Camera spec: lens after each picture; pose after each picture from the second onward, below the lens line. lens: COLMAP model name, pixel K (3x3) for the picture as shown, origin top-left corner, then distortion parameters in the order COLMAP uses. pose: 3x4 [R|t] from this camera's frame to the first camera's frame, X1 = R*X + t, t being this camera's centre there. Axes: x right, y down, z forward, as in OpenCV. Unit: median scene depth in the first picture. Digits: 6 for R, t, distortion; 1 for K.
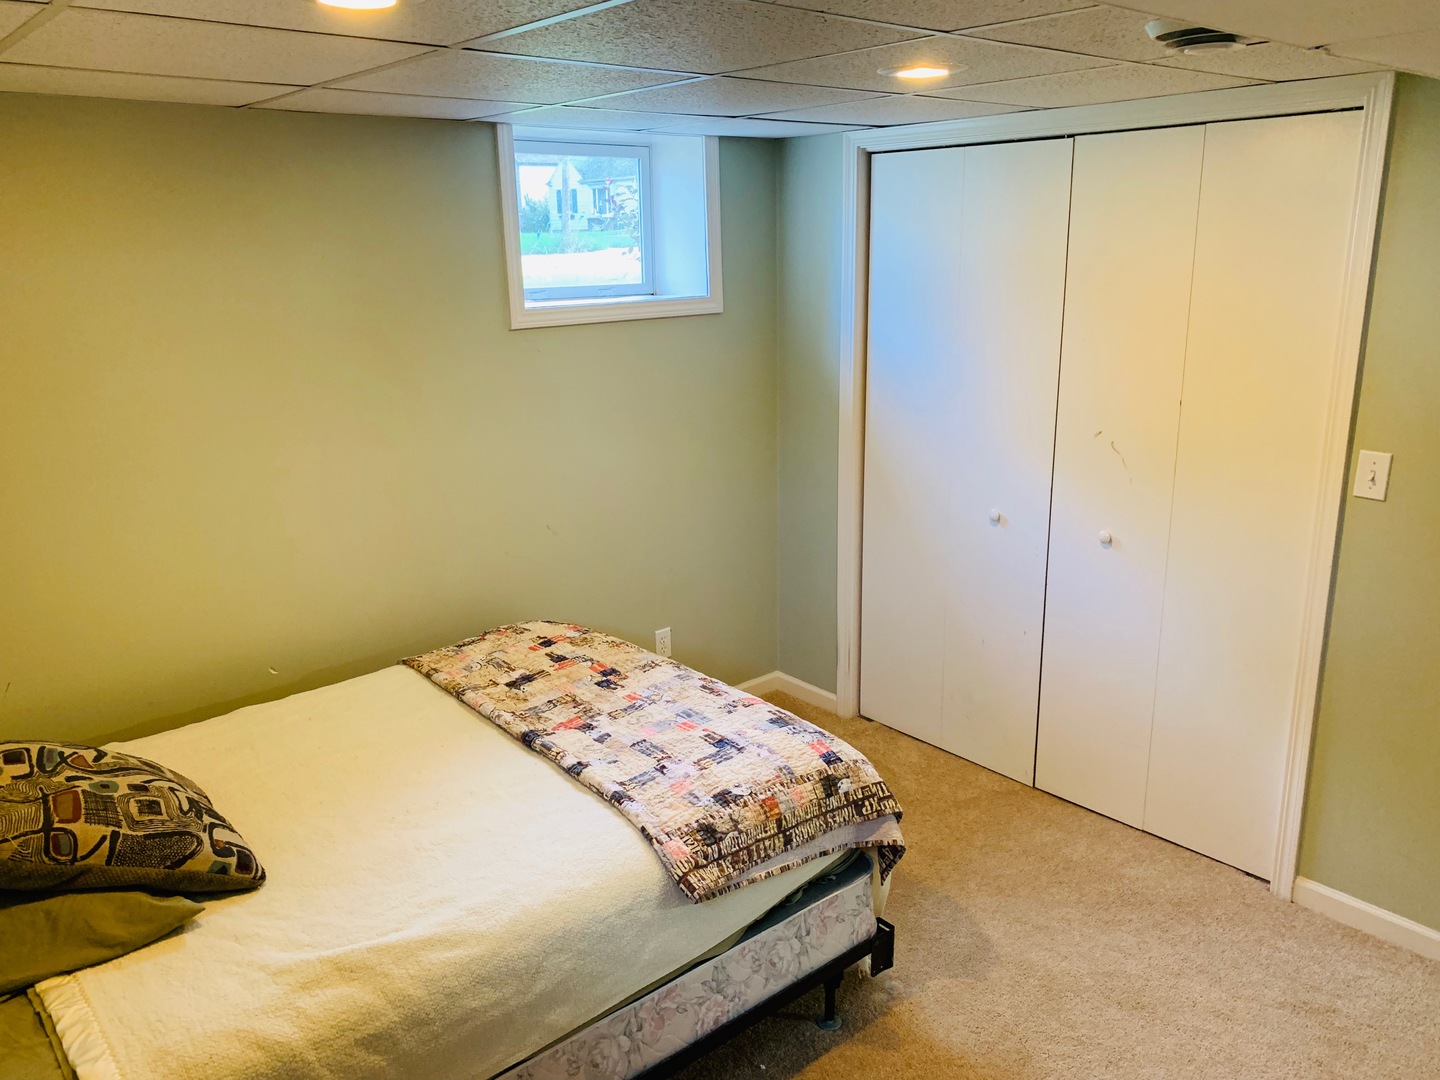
lens RADIAL K [[1078.5, 0, 712.5], [0, 1078.5, 535.4], [0, 0, 1]] dist [0.030099, -0.070450]
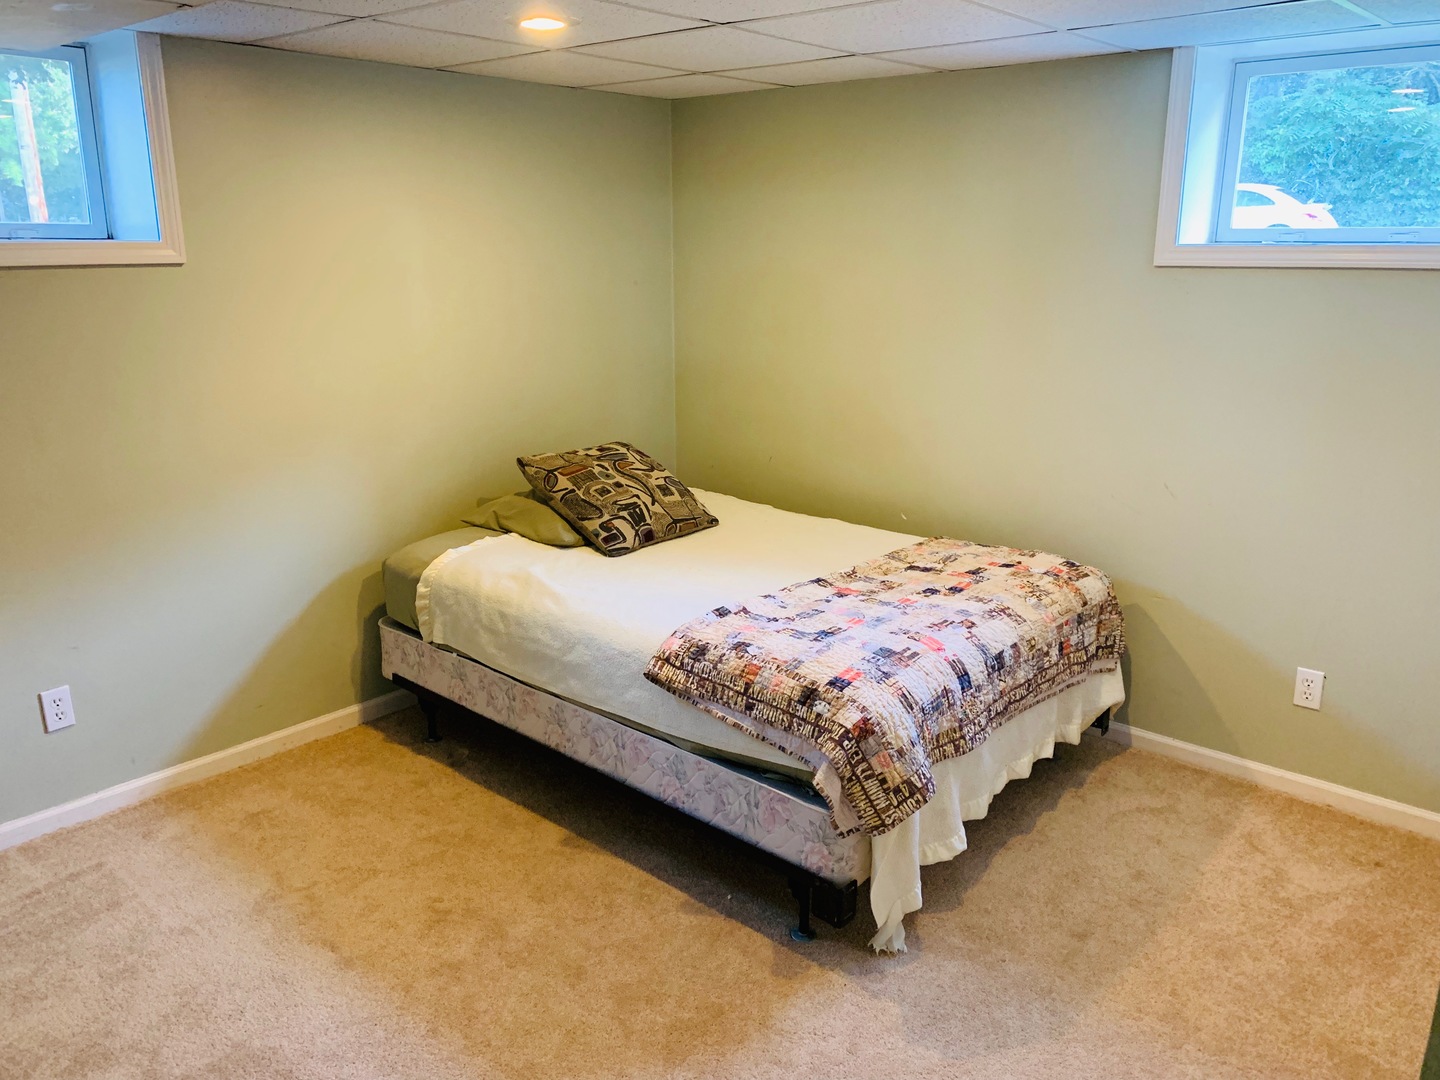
lens RADIAL K [[1078.5, 0, 712.5], [0, 1078.5, 535.4], [0, 0, 1]] dist [0.030099, -0.070450]
pose [[0.153055, 0.285601, -0.946048, 1.024211], [-0.264889, 0.934151, 0.239155, -0.131946], [0.952055, 0.213993, 0.218629, 0.662124]]
